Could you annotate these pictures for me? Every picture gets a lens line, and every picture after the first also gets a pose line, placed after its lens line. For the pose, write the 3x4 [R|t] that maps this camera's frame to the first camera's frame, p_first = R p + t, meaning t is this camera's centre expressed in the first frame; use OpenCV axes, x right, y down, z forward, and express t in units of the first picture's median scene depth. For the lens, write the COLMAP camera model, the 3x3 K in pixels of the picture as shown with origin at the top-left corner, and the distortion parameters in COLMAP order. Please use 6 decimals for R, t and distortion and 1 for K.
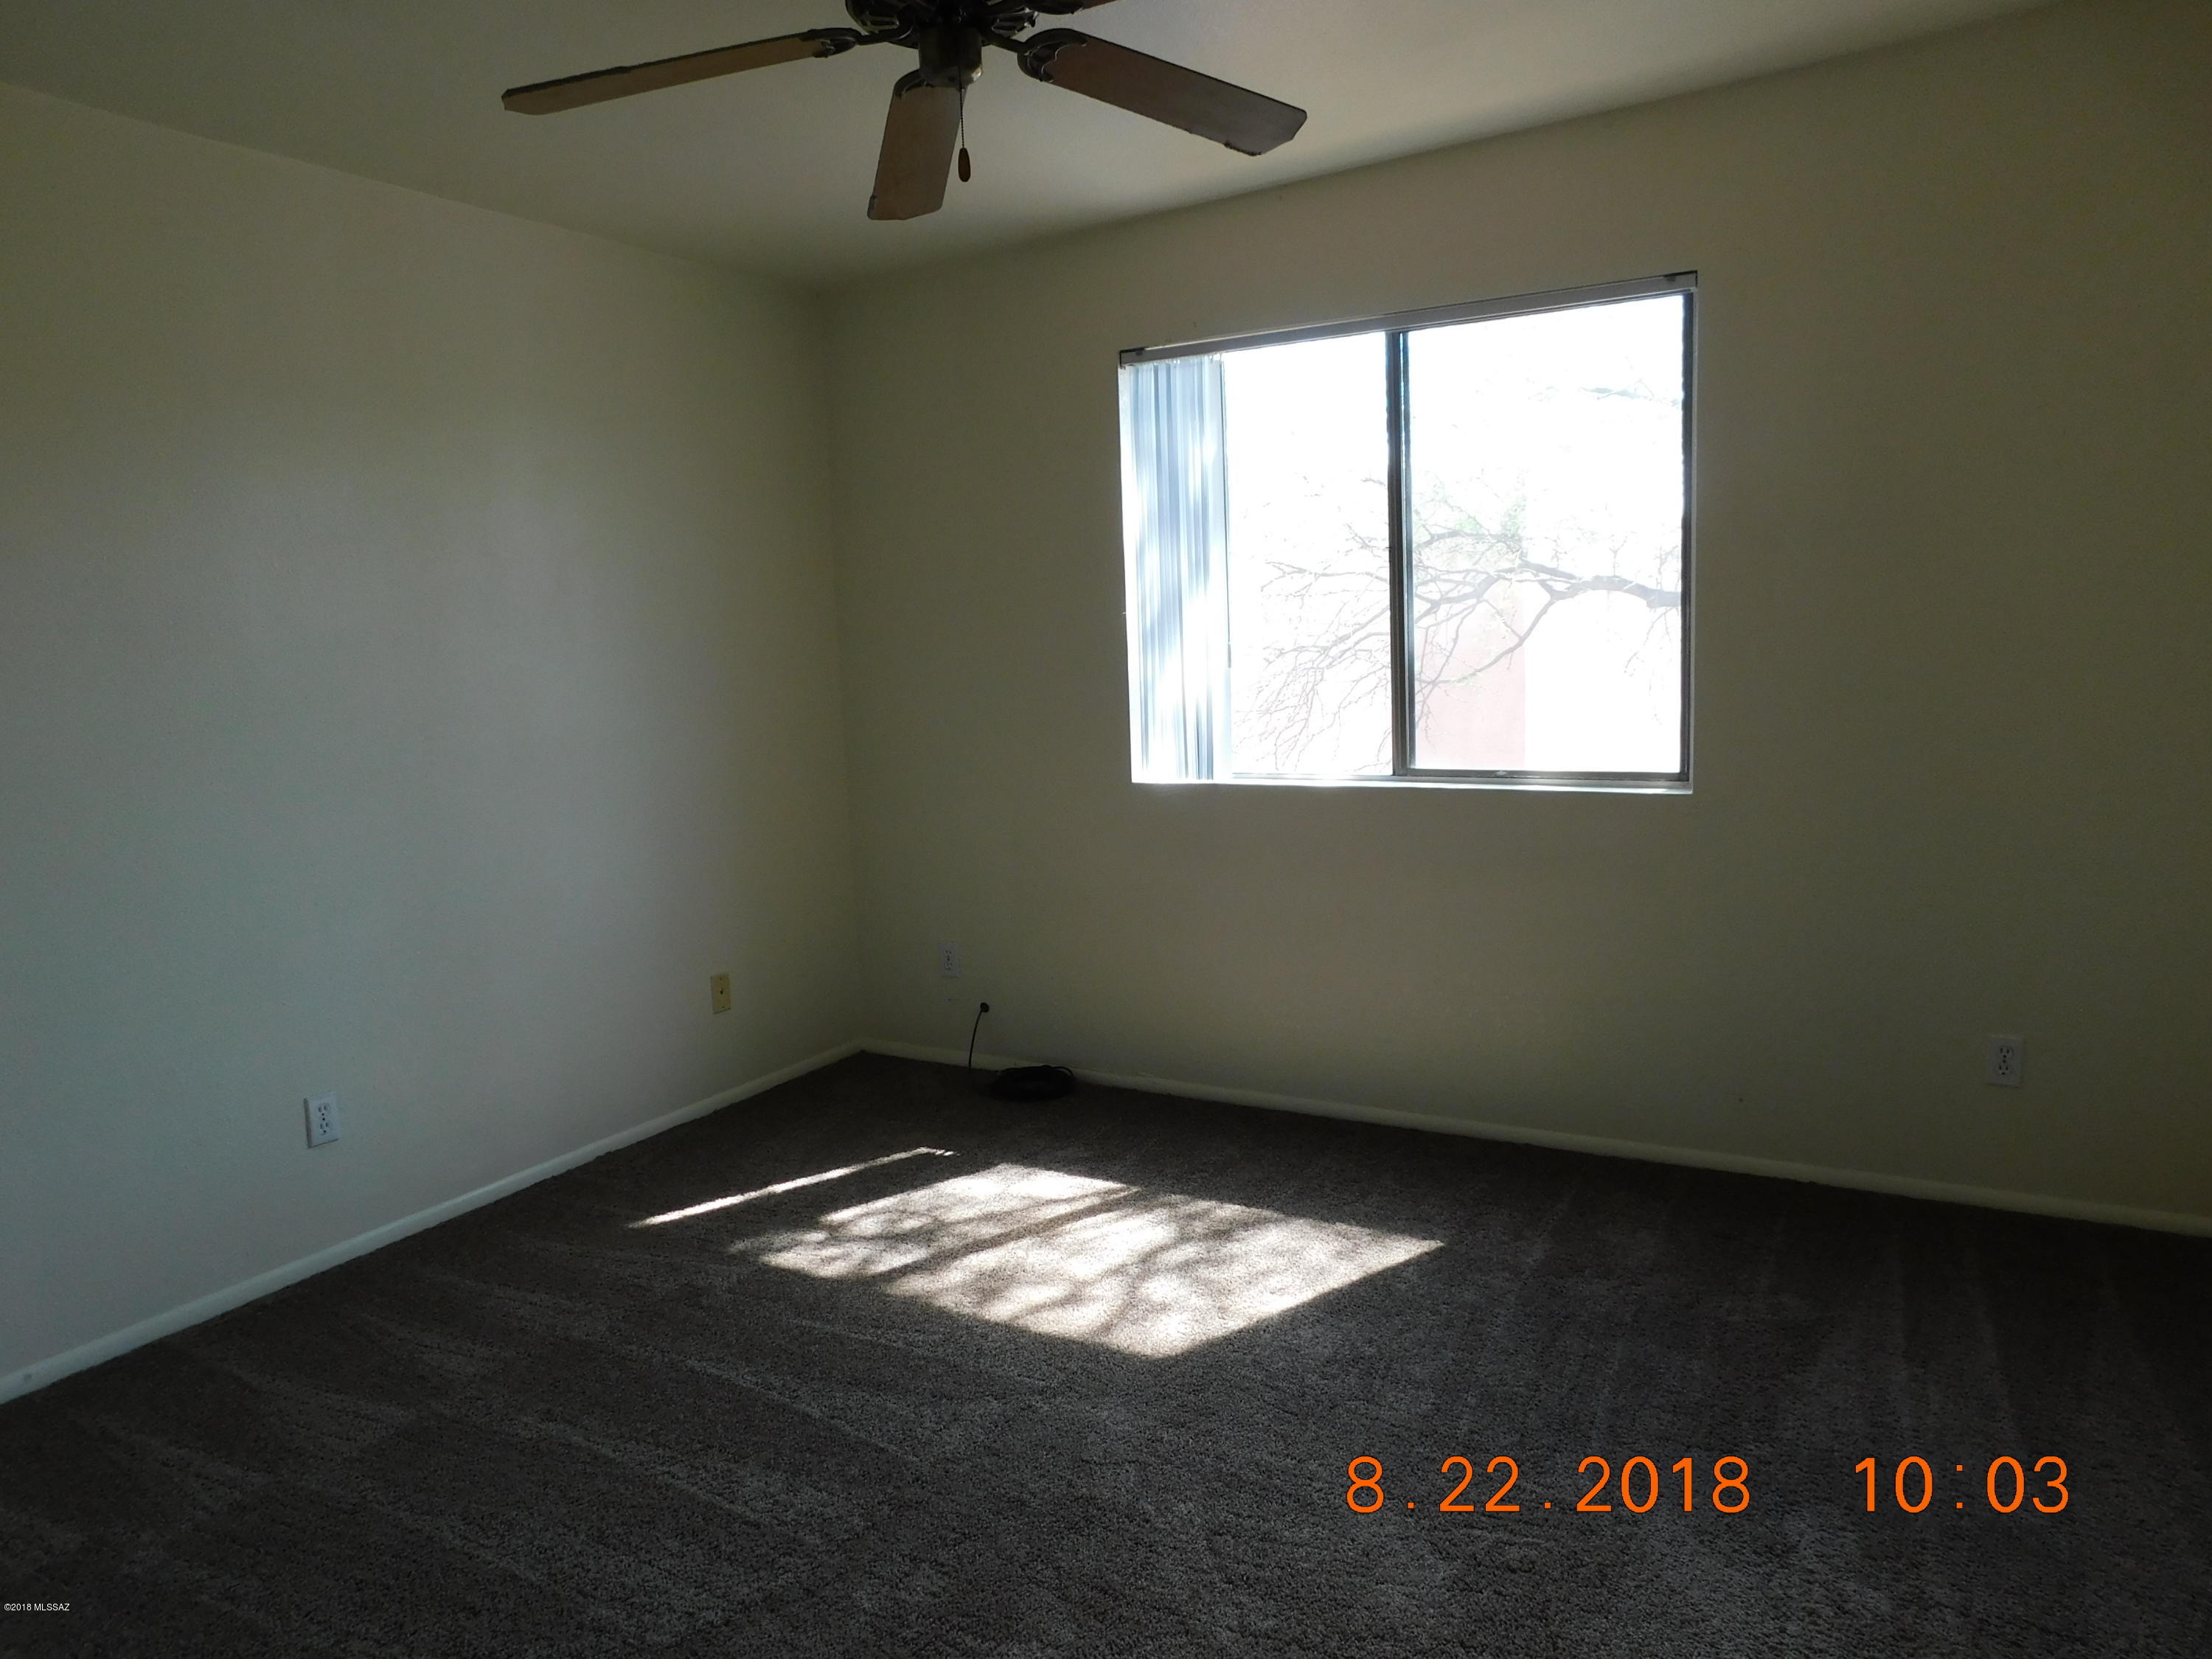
lens RADIAL K [[1463.3, 0, 1106.0], [0, 1463.3, 829.5], [0, 0, 1]] dist [-0.076911, 0.055078]
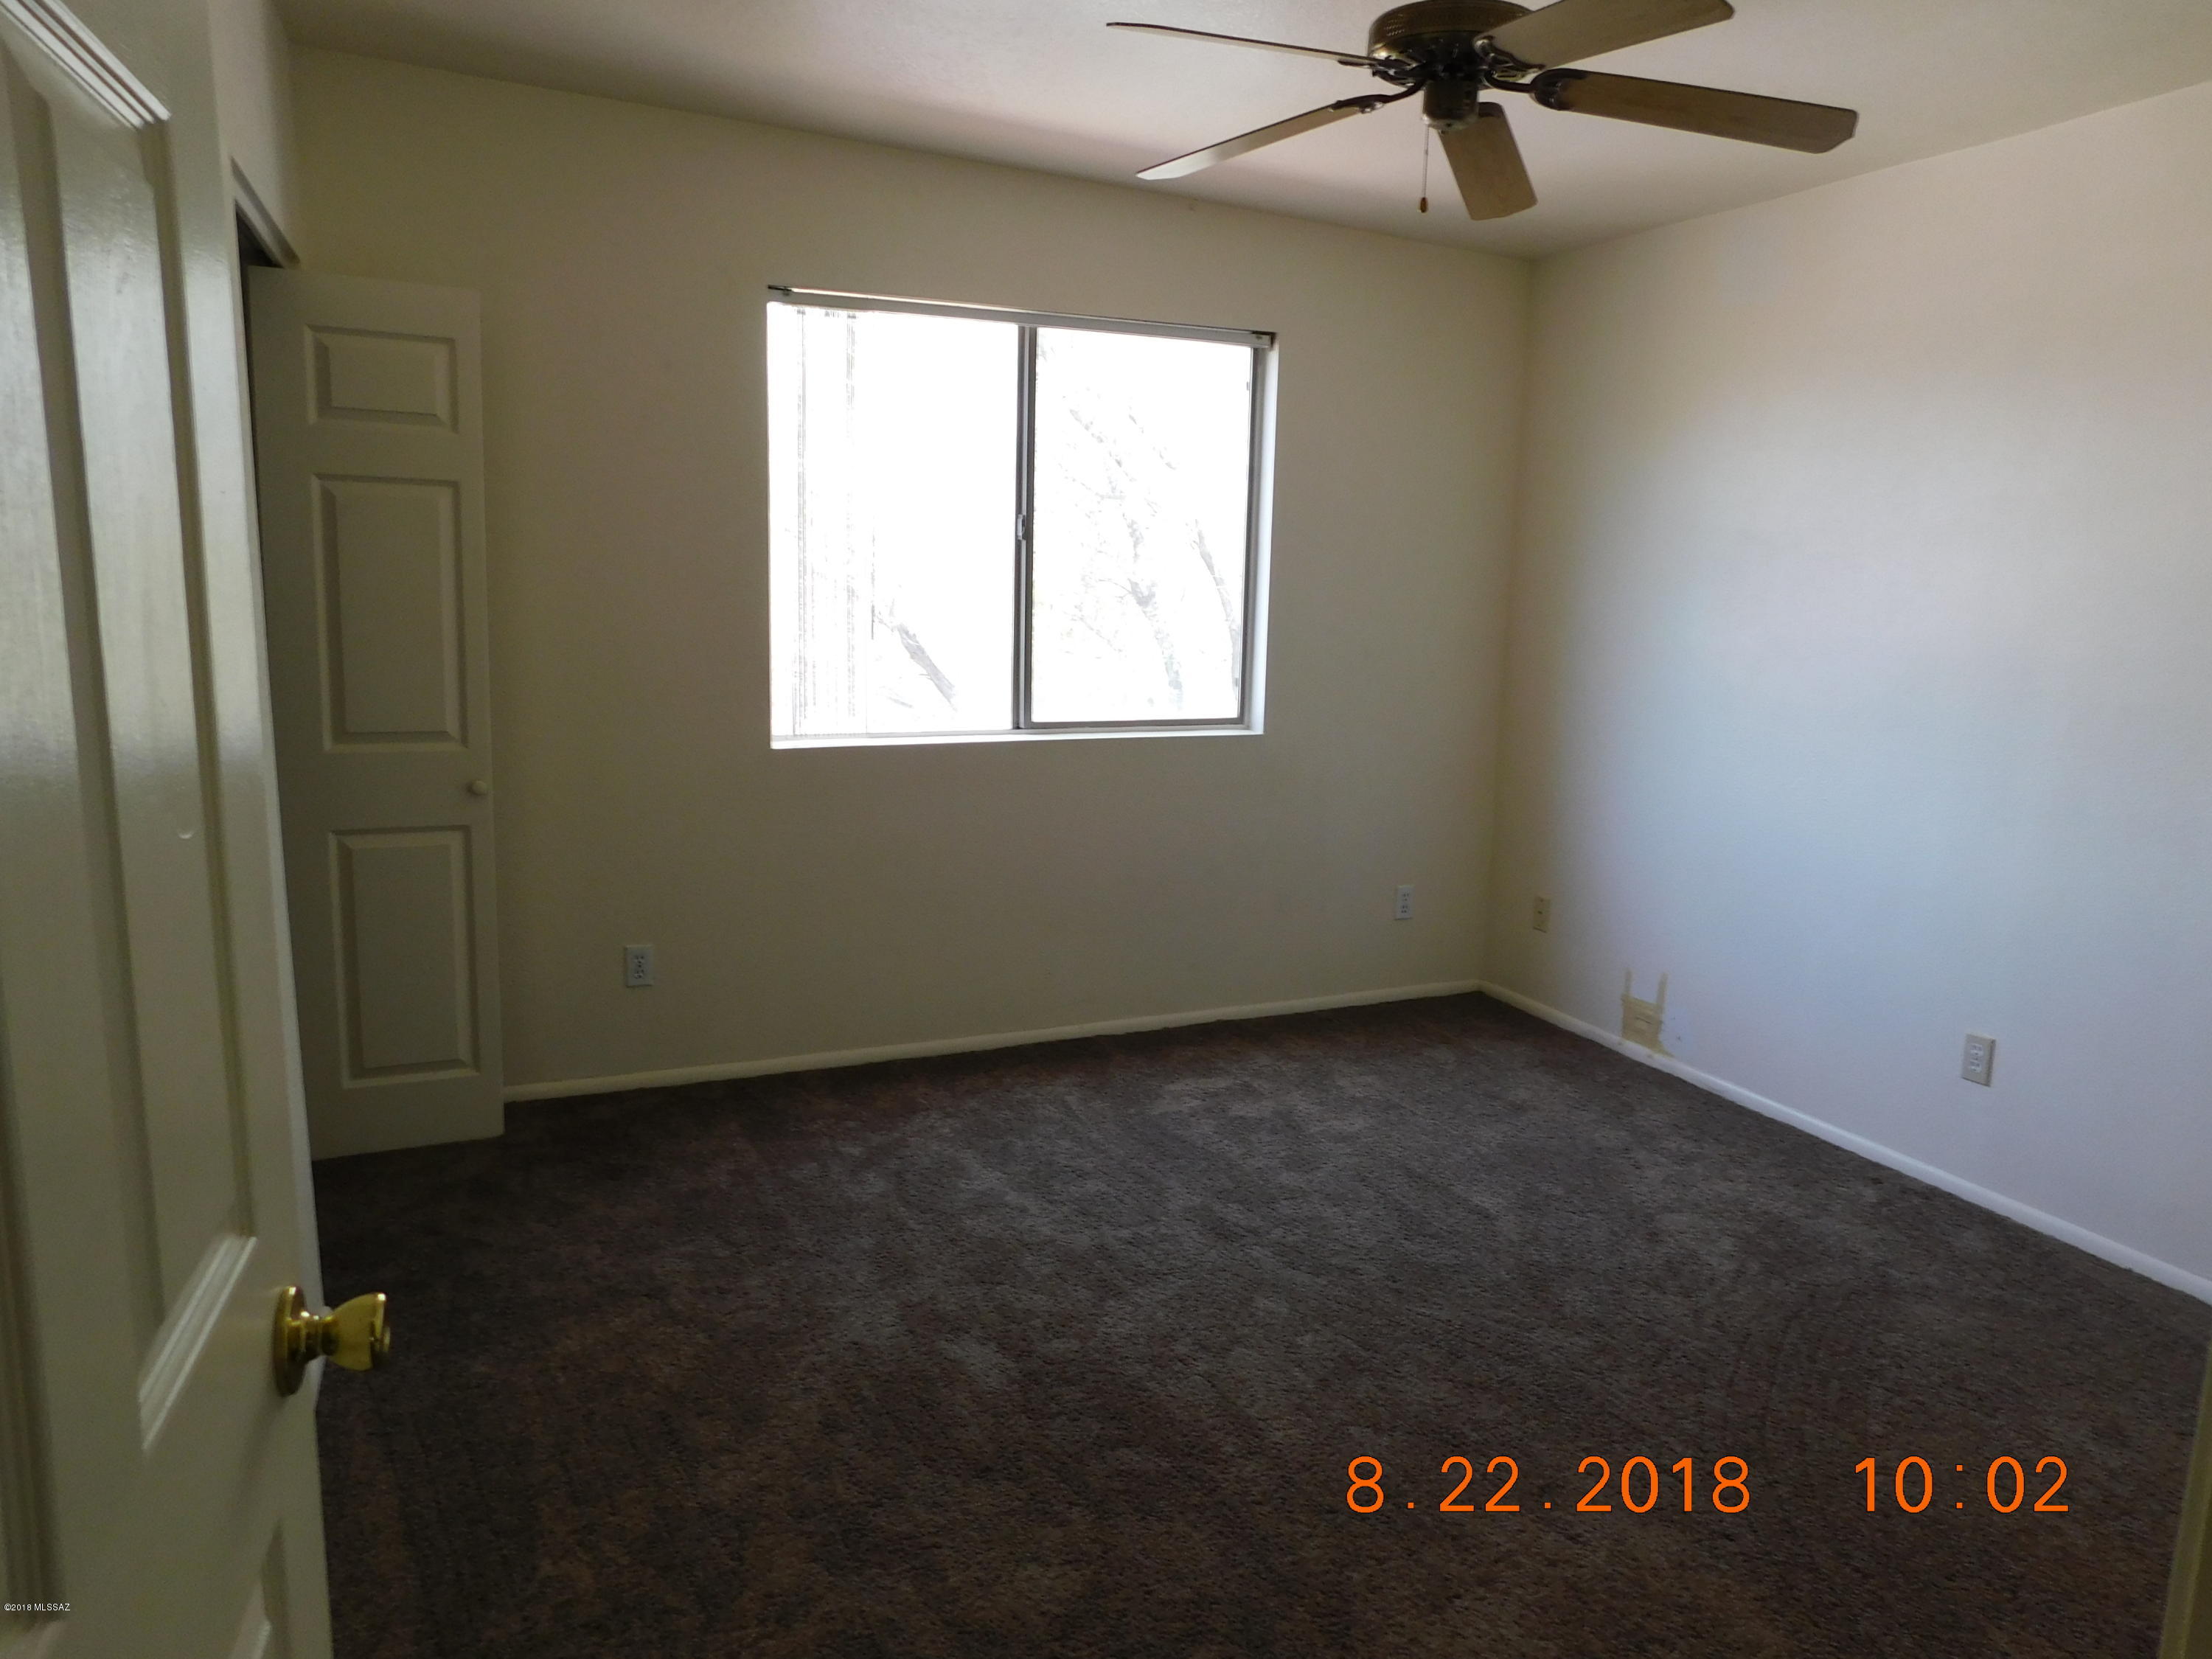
lens RADIAL K [[1463.3, 0, 1106.0], [0, 1463.3, 829.5], [0, 0, 1]] dist [-0.076911, 0.055078]
pose [[0.599248, -0.089841, 0.795507, -0.654779], [0.070951, 0.995733, 0.059007, -0.022312], [-0.797413, 0.021082, 0.603065, 0.286959]]
